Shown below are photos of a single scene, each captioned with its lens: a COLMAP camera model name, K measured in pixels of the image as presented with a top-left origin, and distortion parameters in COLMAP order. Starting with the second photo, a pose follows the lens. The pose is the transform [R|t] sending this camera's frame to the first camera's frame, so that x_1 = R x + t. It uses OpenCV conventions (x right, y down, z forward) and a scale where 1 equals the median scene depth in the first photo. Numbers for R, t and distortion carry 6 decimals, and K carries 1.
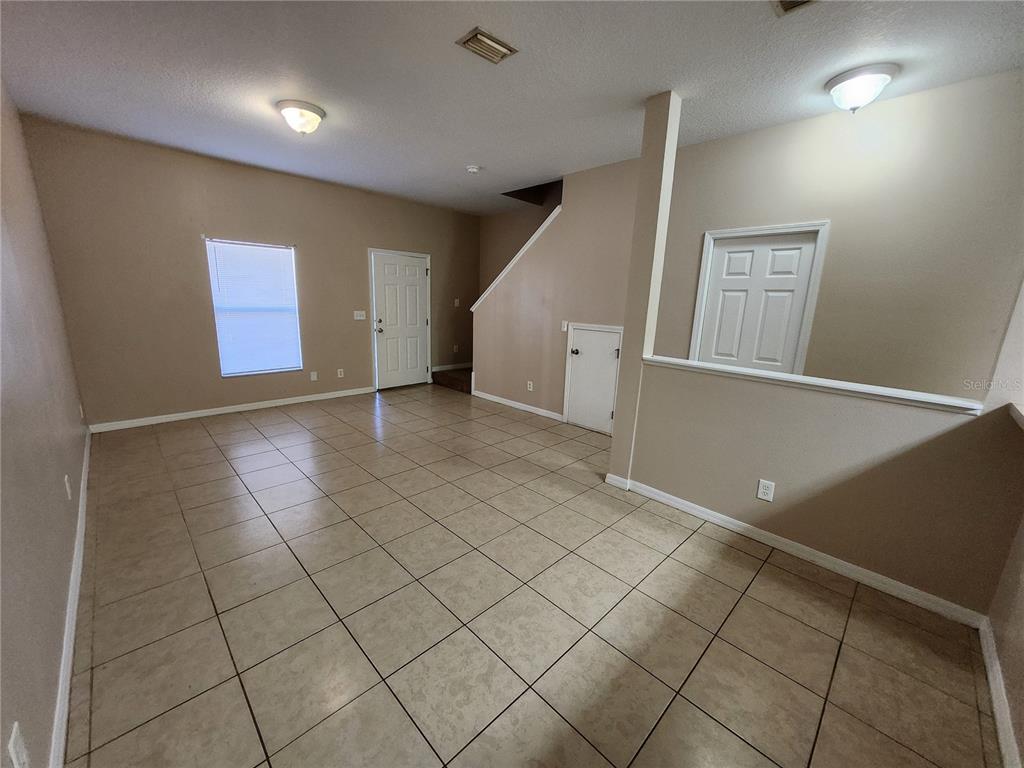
lens RADIAL K [[406.6, 0, 508.1], [0, 406.6, 388.8], [0, 0, 1]] dist [-0.002818, 0.002573]
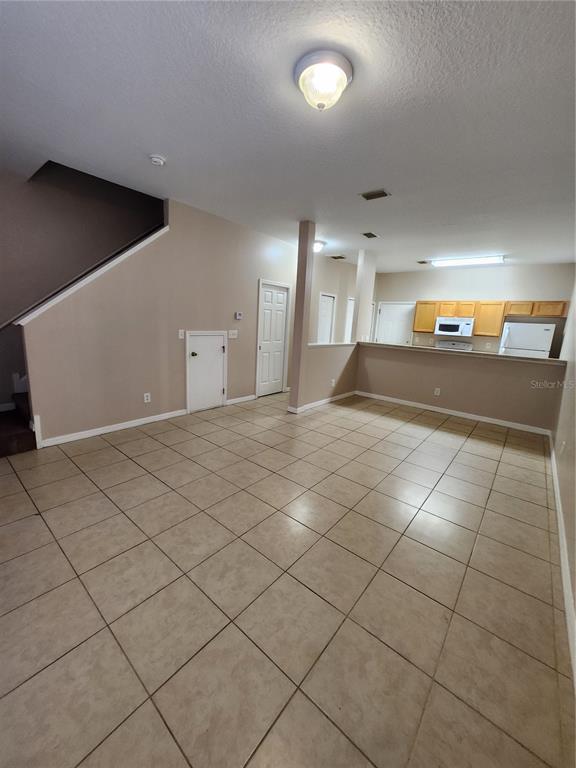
lens RADIAL K [[305.0, 0, 282.9], [0, 305.0, 381.0], [0, 0, 1]] dist [-0.002818, 0.002573]
pose [[-0.106508, -0.234988, 0.966145, -0.784805], [0.160562, 0.954855, 0.249942, -0.202330], [-0.981262, 0.181747, -0.063970, 0.813905]]
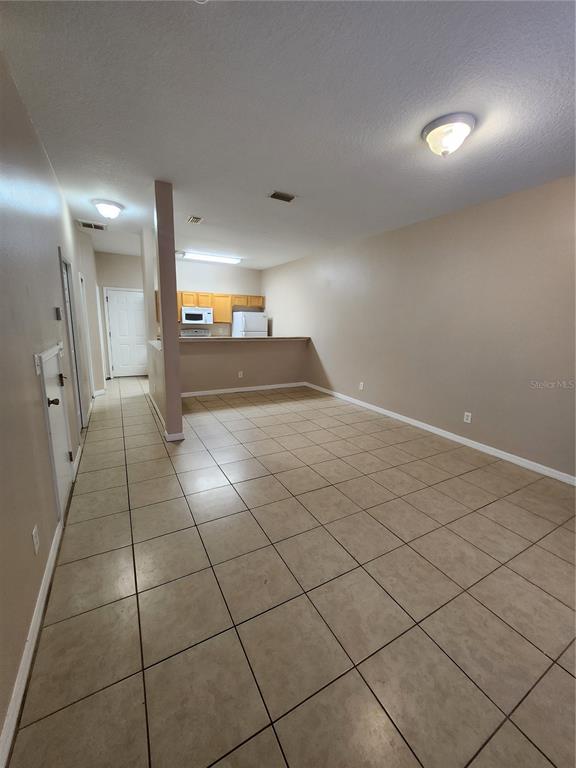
lens RADIAL K [[305.0, 0, 290.8], [0, 305.0, 376.1], [0, 0, 1]] dist [-0.002818, 0.002573]
pose [[-0.966657, -0.105151, 0.233488, -0.262196], [-0.004961, 0.919322, 0.393475, -0.294942], [-0.256025, 0.379198, -0.889191, 1.289784]]
